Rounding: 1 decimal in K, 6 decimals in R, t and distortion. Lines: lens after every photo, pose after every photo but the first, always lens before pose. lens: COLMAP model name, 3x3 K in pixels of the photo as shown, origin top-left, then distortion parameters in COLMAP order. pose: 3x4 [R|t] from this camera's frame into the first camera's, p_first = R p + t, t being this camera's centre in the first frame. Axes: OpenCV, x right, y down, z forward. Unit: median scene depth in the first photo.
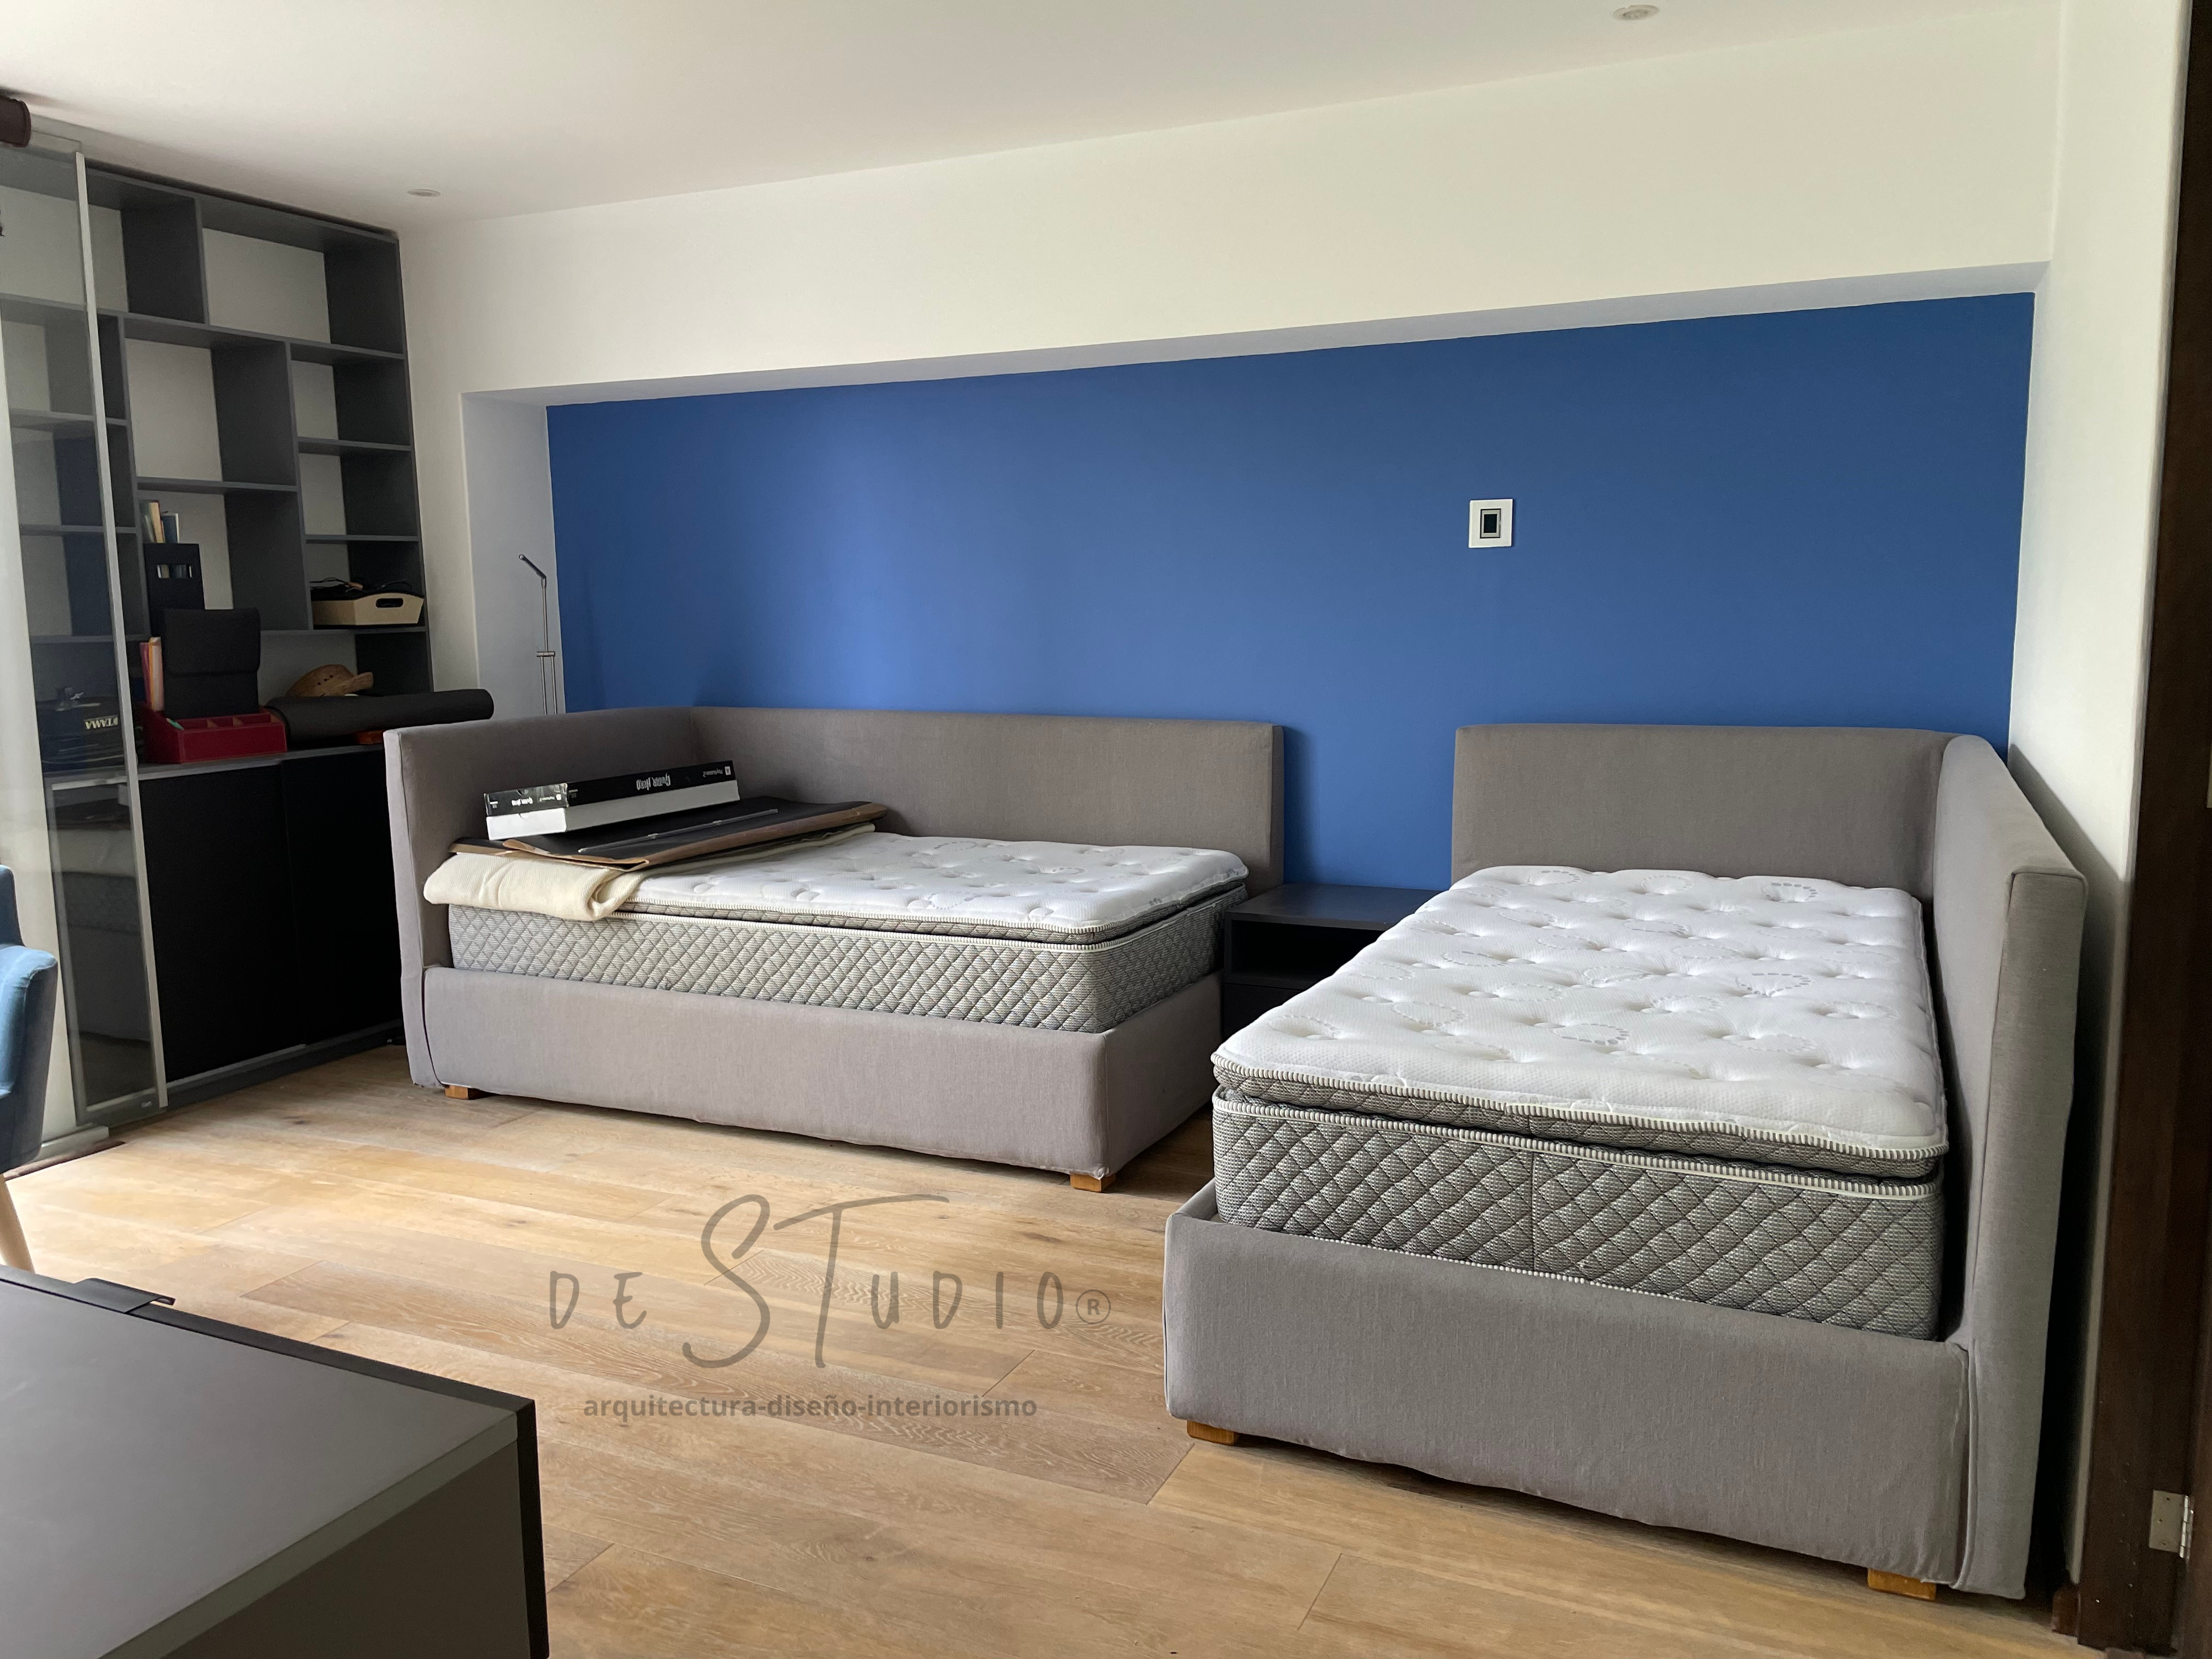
lens RADIAL K [[1688.7, 0, 1106.1], [0, 1688.7, 833.0], [0, 0, 1]] dist [0.037935, -0.004919]
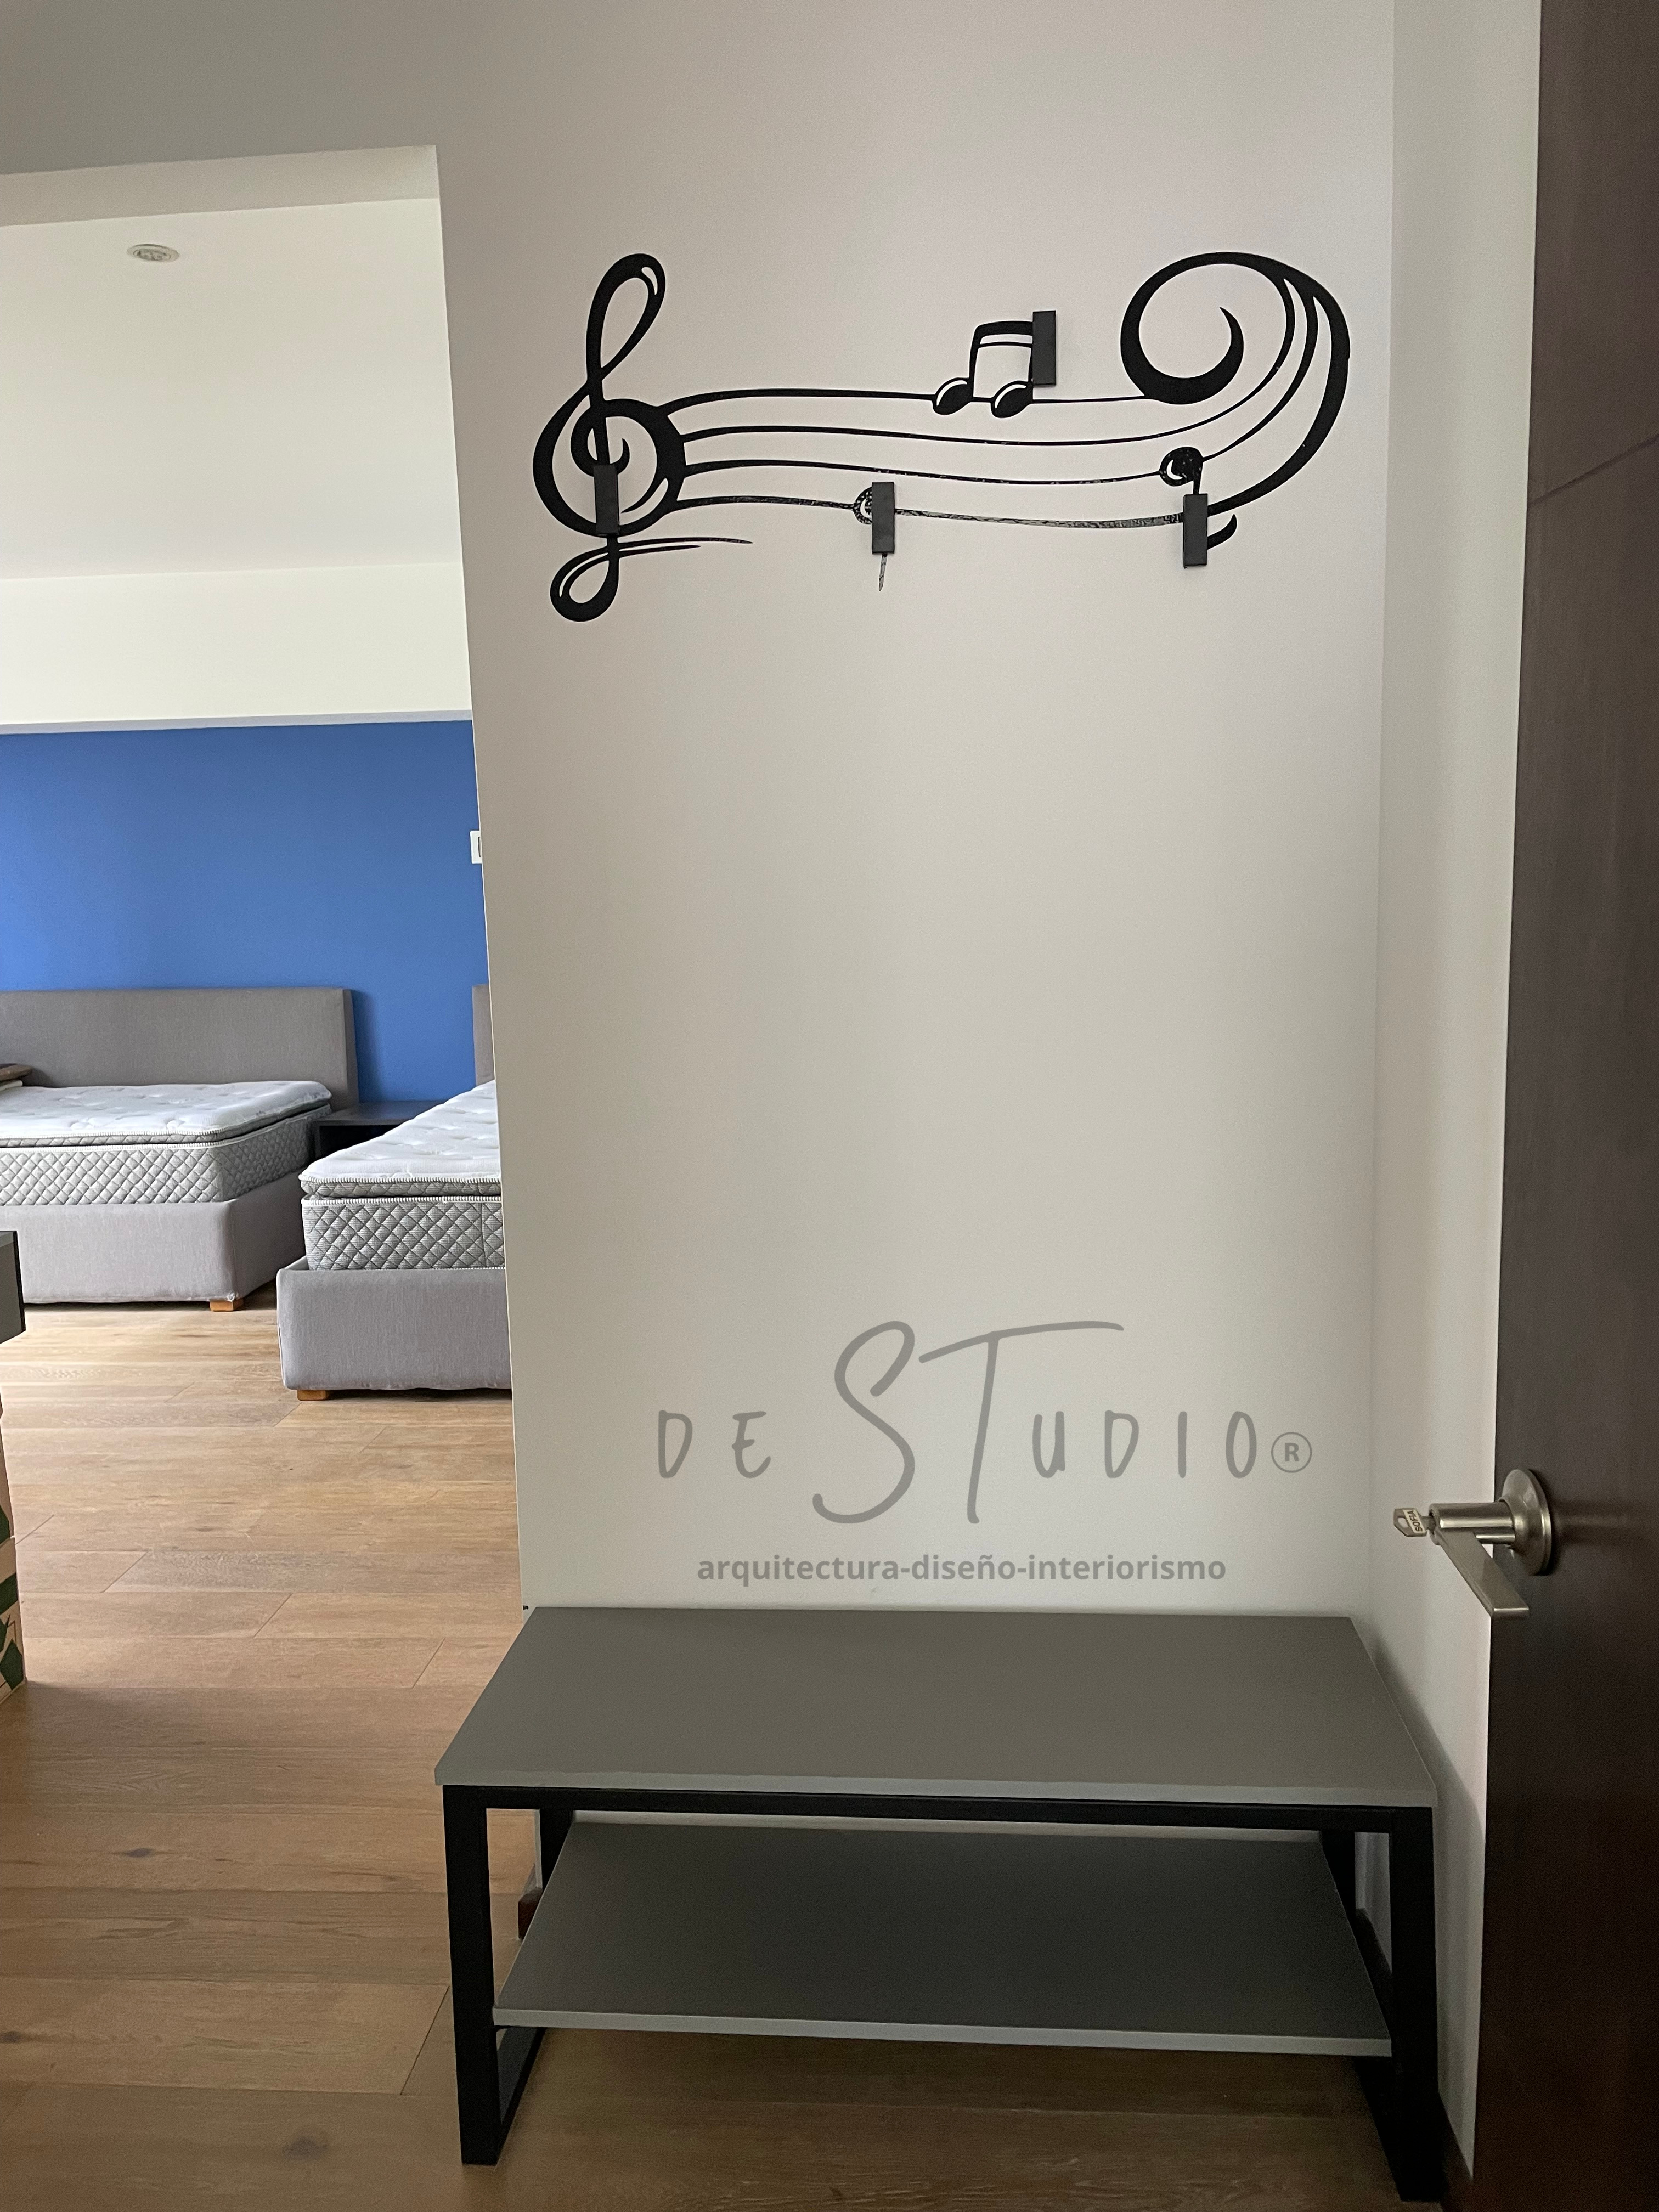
lens RADIAL K [[1688.7, 0, 822.8], [0, 1688.7, 1100.5], [0, 0, 1]] dist [0.037935, -0.004919]
pose [[0.938391, -0.062032, 0.339964, -0.012353], [0.064053, 0.997933, 0.005287, 0.056412], [-0.339589, 0.016815, 0.940424, -0.542357]]
